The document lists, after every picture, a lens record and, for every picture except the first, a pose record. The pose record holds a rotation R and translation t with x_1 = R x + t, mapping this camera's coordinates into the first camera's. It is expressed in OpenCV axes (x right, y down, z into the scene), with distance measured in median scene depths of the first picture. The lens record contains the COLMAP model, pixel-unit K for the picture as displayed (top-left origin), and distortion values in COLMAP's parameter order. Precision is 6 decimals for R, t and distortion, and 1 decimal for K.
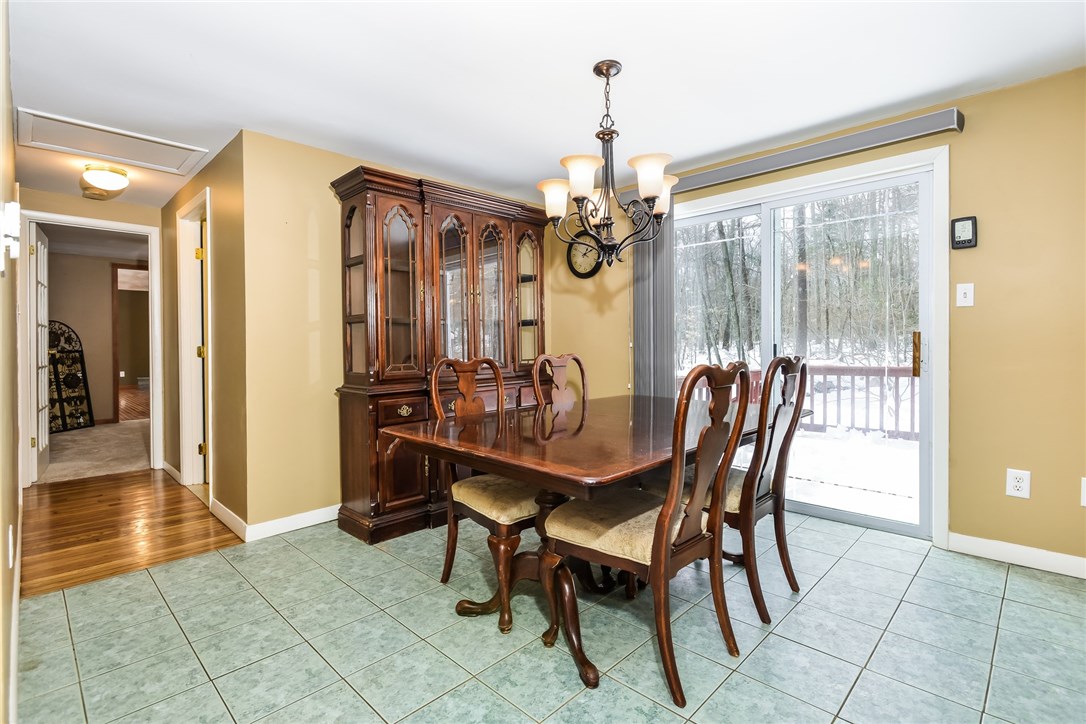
lens RADIAL K [[514.3, 0, 546.5], [0, 514.3, 345.8], [0, 0, 1]] dist [0.001877, 0.000521]
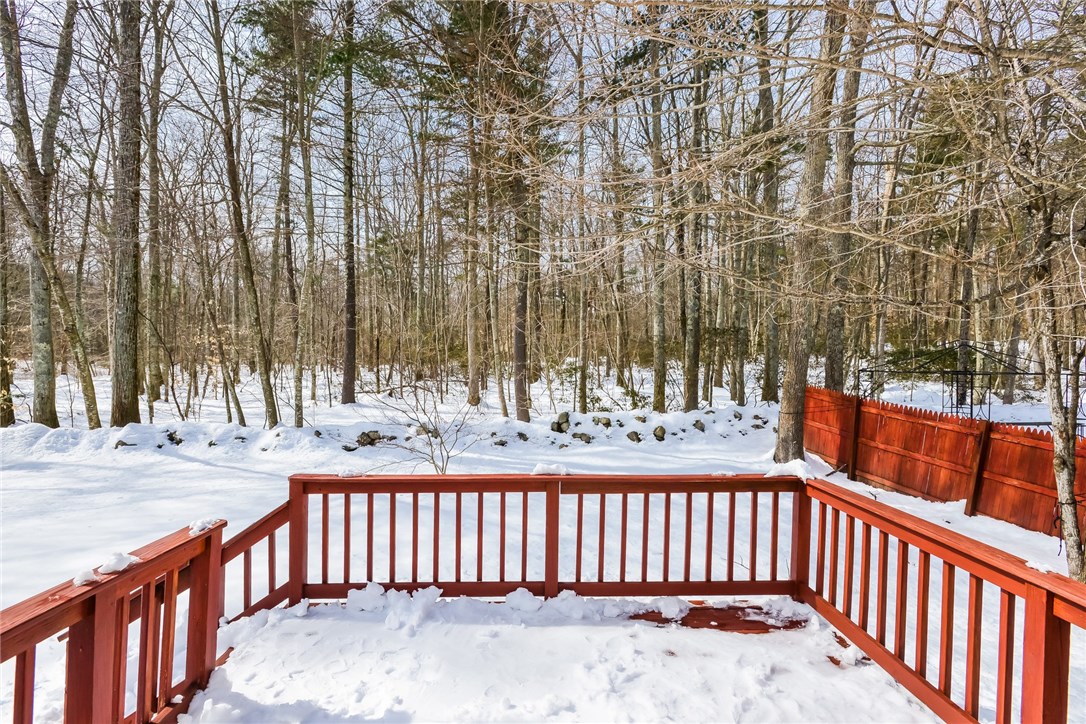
lens RADIAL K [[539.0, 0, 541.5], [0, 539.0, 383.9], [0, 0, 1]] dist [0.000723, 0.001012]
pose [[0.705203, -0.006942, 0.708972, 0.078994], [-0.013470, 0.999640, 0.023186, -0.020205], [-0.708878, -0.025901, 0.704856, 0.127449]]
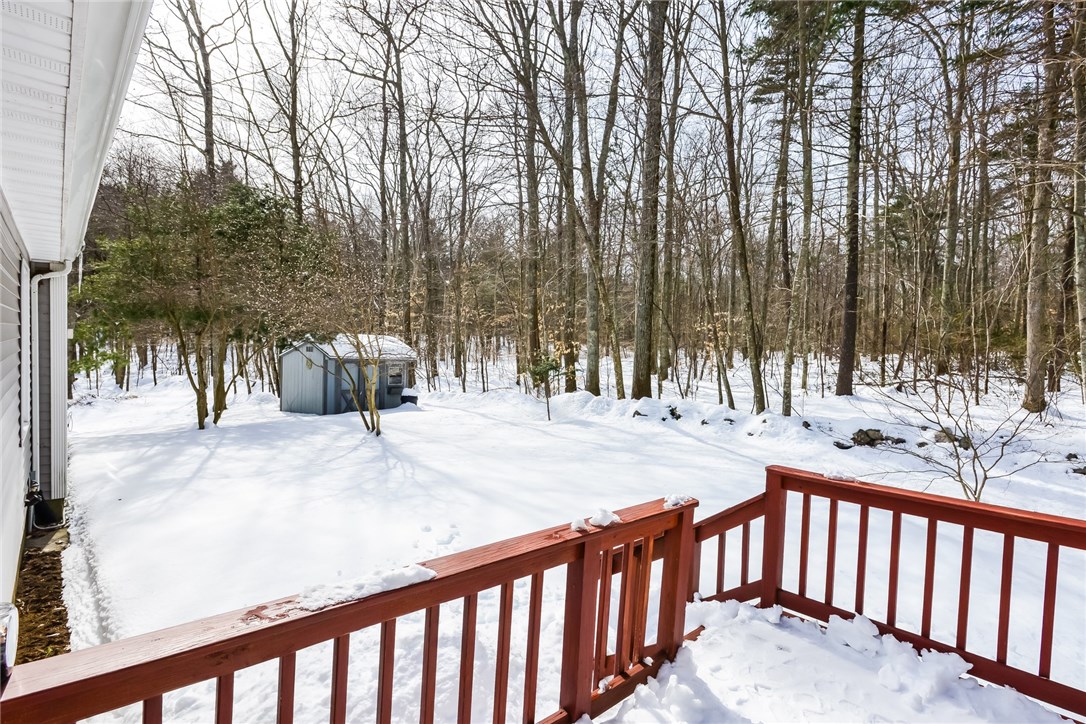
lens RADIAL K [[547.9, 0, 523.2], [0, 547.9, 359.7], [0, 0, 1]] dist [-0.002389, 0.001092]
pose [[0.995365, 0.038412, -0.088161, 0.084734], [-0.036283, 0.999013, 0.025629, -0.018734], [0.089058, -0.022311, 0.995776, 0.137507]]
